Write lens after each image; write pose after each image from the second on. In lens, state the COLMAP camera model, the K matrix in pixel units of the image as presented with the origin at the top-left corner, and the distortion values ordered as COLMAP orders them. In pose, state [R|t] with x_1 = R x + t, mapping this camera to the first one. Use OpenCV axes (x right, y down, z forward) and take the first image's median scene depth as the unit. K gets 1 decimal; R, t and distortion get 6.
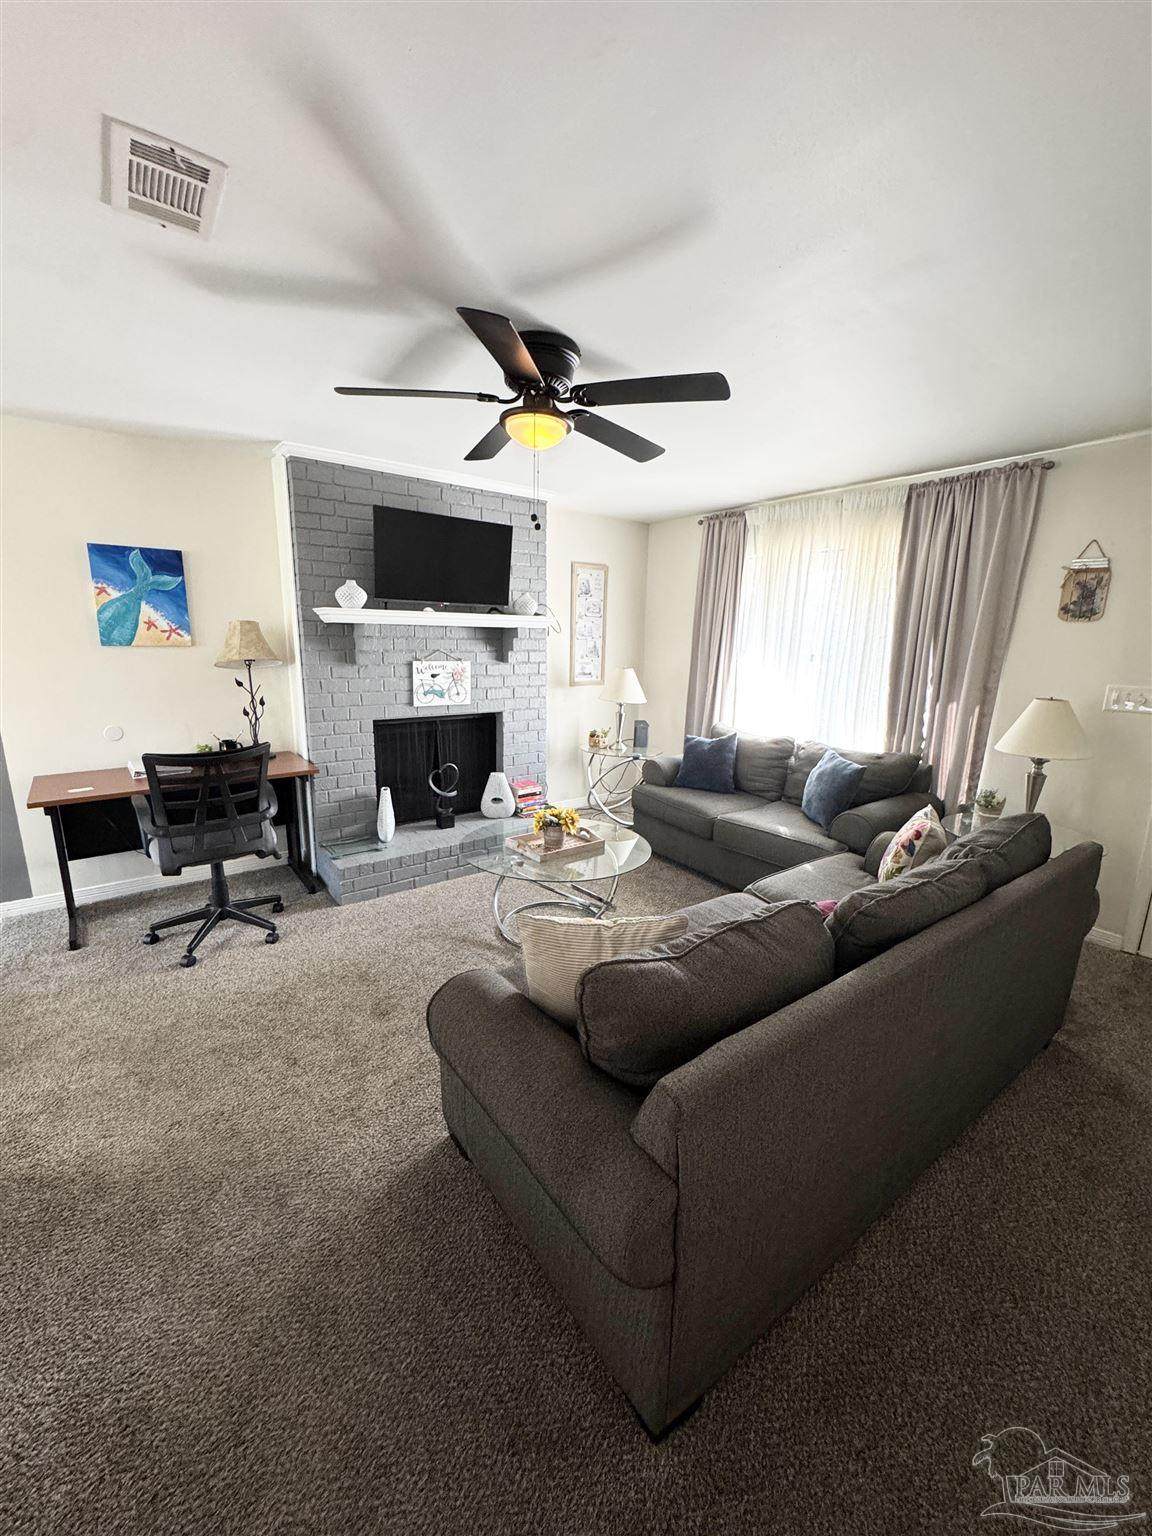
lens RADIAL K [[607.6, 0, 576.0], [0, 607.6, 768.0], [0, 0, 1]] dist [-0.000938, -0.000001]
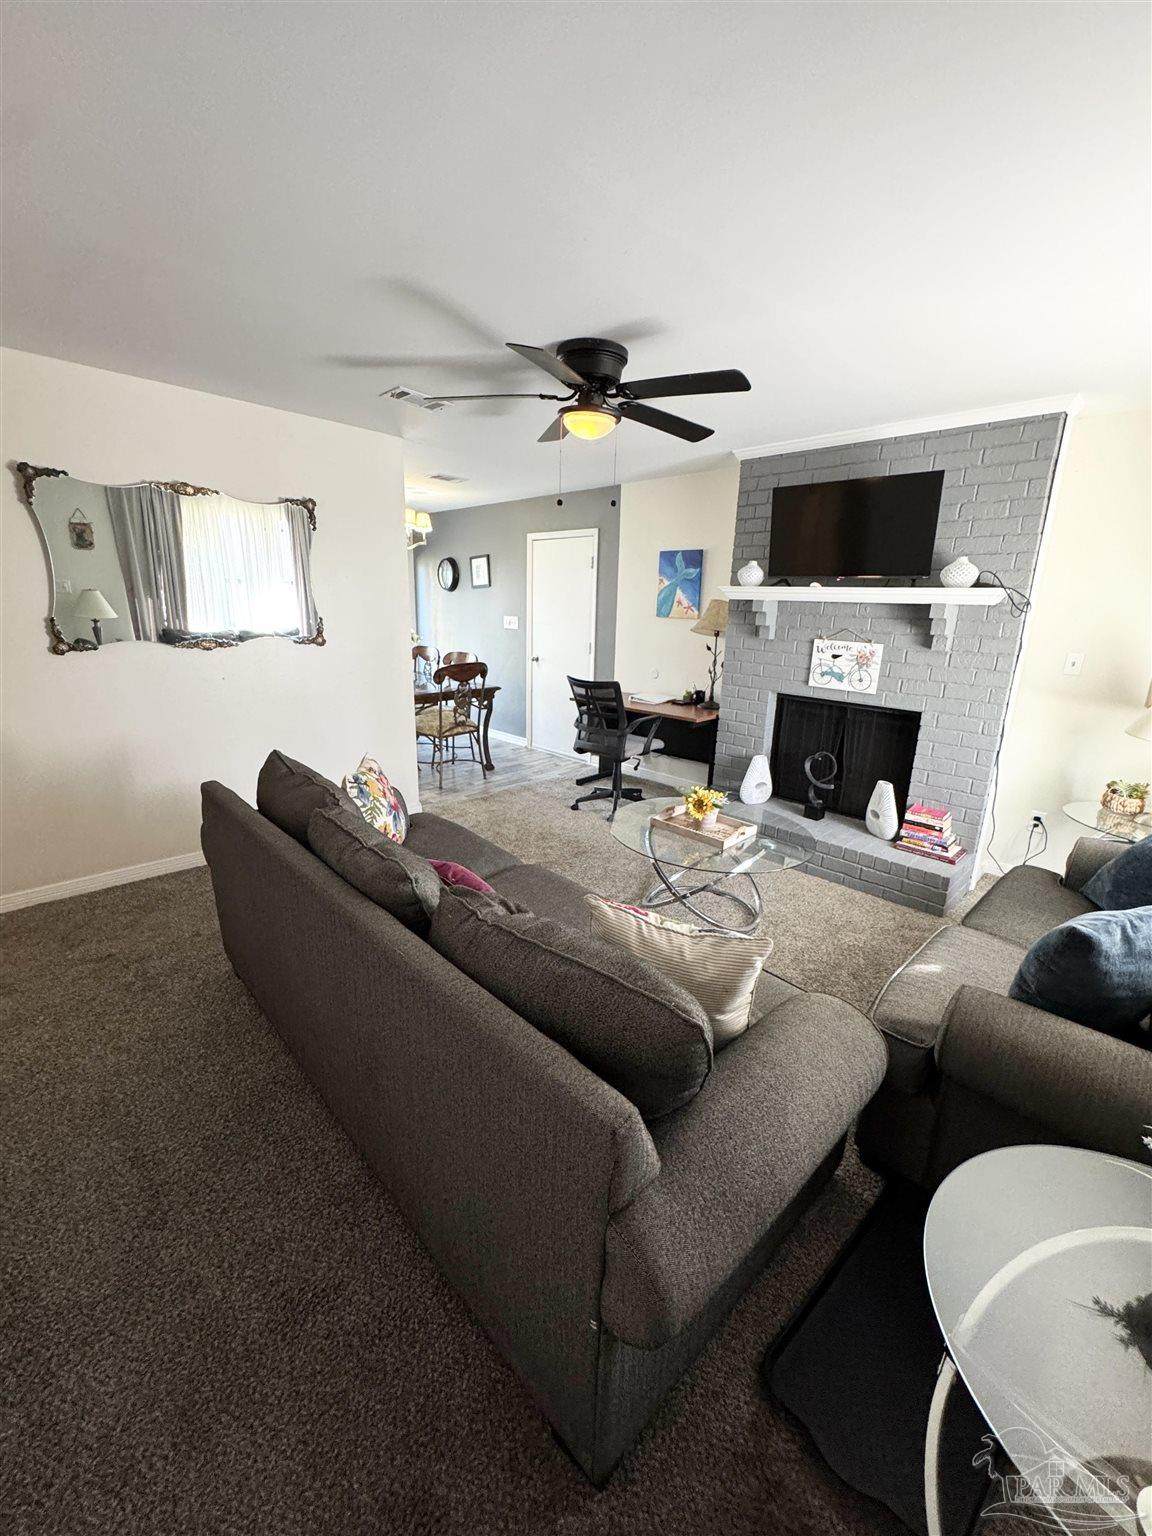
lens RADIAL K [[607.6, 0, 576.0], [0, 607.6, 768.0], [0, 0, 1]] dist [-0.000938, -0.000001]
pose [[0.145577, 0.246986, -0.958022, 0.658158], [-0.237458, 0.948755, 0.208514, -0.091064], [0.960427, 0.197136, 0.196766, 0.476741]]
